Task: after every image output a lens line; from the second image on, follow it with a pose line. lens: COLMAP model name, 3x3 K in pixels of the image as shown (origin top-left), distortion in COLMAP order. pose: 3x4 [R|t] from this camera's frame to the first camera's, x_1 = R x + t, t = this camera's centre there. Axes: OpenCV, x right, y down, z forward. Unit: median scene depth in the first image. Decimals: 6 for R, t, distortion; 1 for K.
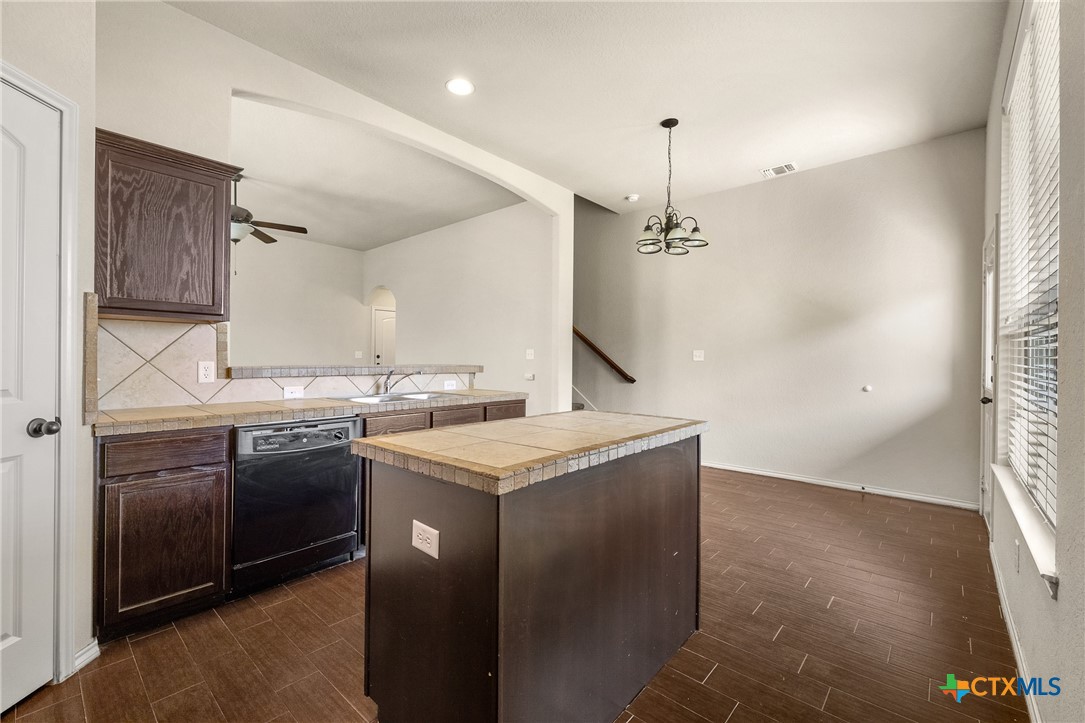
lens RADIAL K [[459.8, 0, 541.7], [0, 459.8, 362.7], [0, 0, 1]] dist [-0.004268, 0.000167]
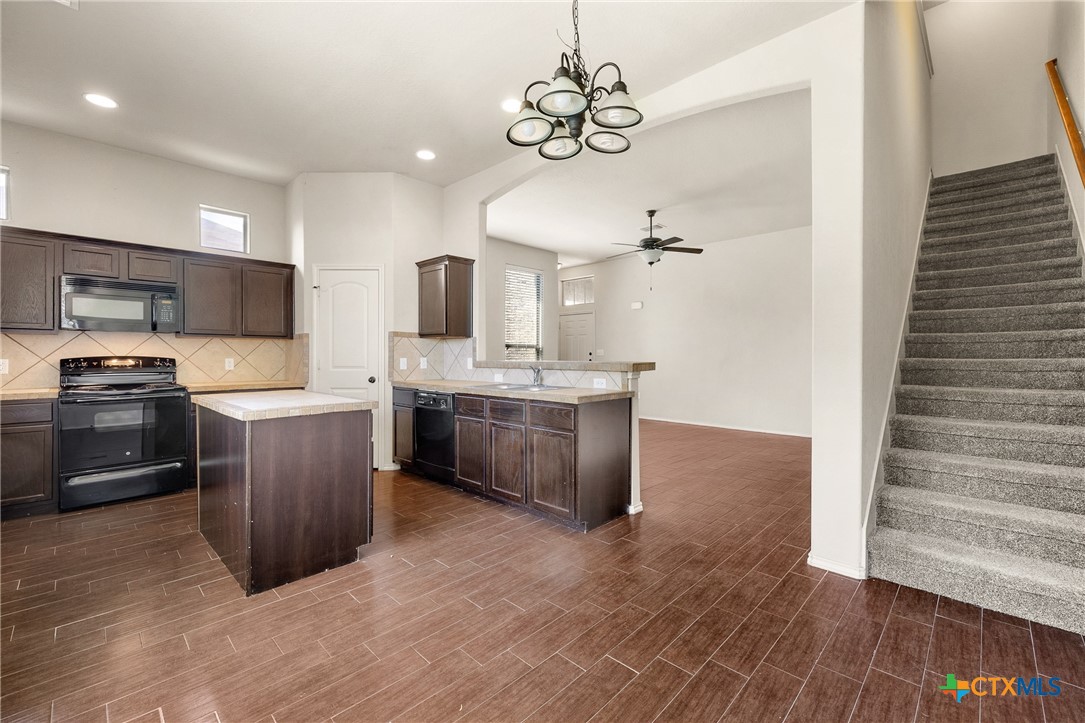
lens RADIAL K [[459.8, 0, 538.1], [0, 459.8, 357.3], [0, 0, 1]] dist [-0.004268, 0.000167]
pose [[-0.051999, -0.010757, -0.998589, 1.064236], [-0.009832, 0.999899, -0.010259, 0.009738], [0.998599, 0.009284, -0.052099, 1.322425]]
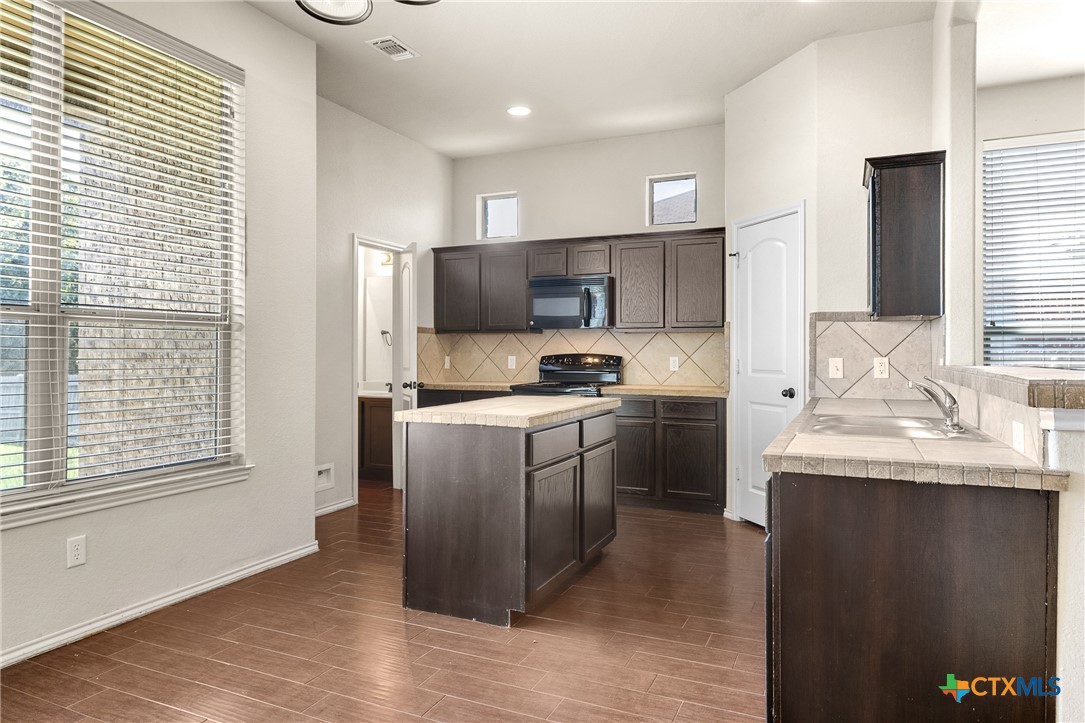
lens RADIAL K [[672.2, 0, 543.7], [0, 672.2, 350.0], [0, 0, 1]] dist [-0.010884, -0.000602]
pose [[-0.957626, -0.017711, -0.287469, 0.351643], [-0.018690, 0.999825, 0.000660, -0.007072], [0.287407, 0.006004, -0.957790, 1.941149]]
